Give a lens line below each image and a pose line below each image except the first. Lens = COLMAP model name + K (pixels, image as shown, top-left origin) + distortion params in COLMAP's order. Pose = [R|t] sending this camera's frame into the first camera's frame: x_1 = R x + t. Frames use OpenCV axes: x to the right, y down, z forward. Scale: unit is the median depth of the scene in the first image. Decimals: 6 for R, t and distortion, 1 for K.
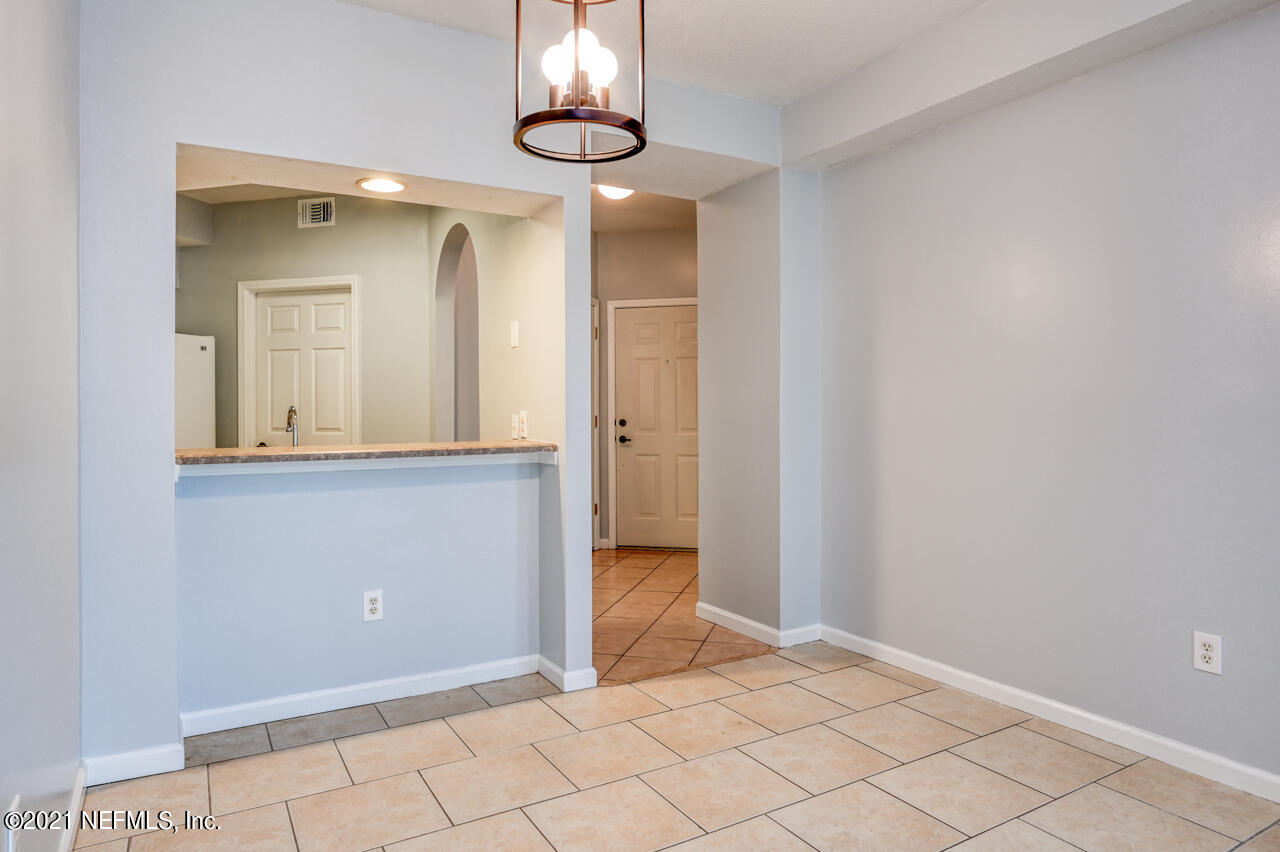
lens RADIAL K [[777.0, 0, 638.0], [0, 777.0, 412.8], [0, 0, 1]] dist [-0.004385, -0.000055]
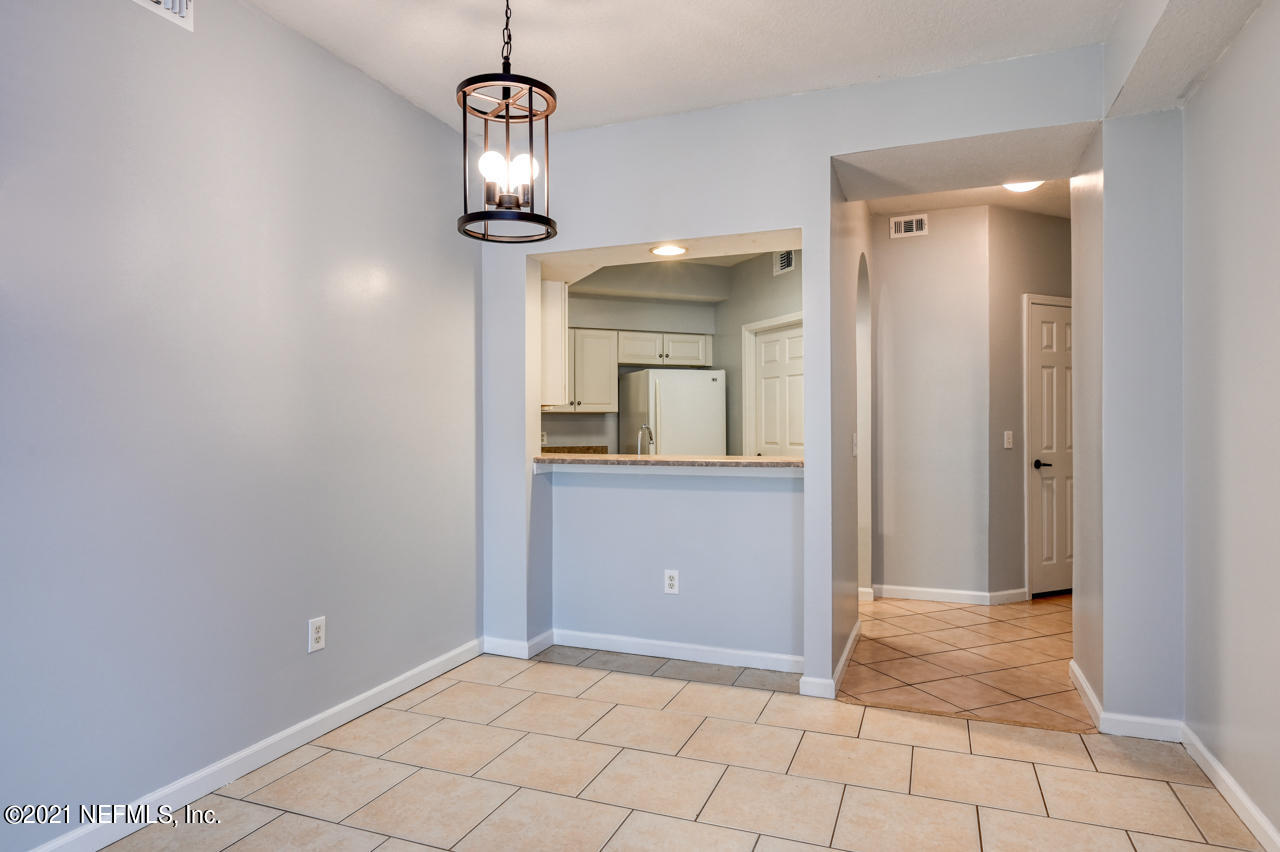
lens RADIAL K [[744.3, 0, 640.0], [0, 744.3, 426.0], [0, 0, 1]] dist [0.001134, 0.001562]
pose [[0.623906, 0.002354, -0.781496, 0.546112], [-0.003529, 0.999994, 0.000195, -0.007450], [0.781492, 0.002637, 0.623910, 0.183654]]
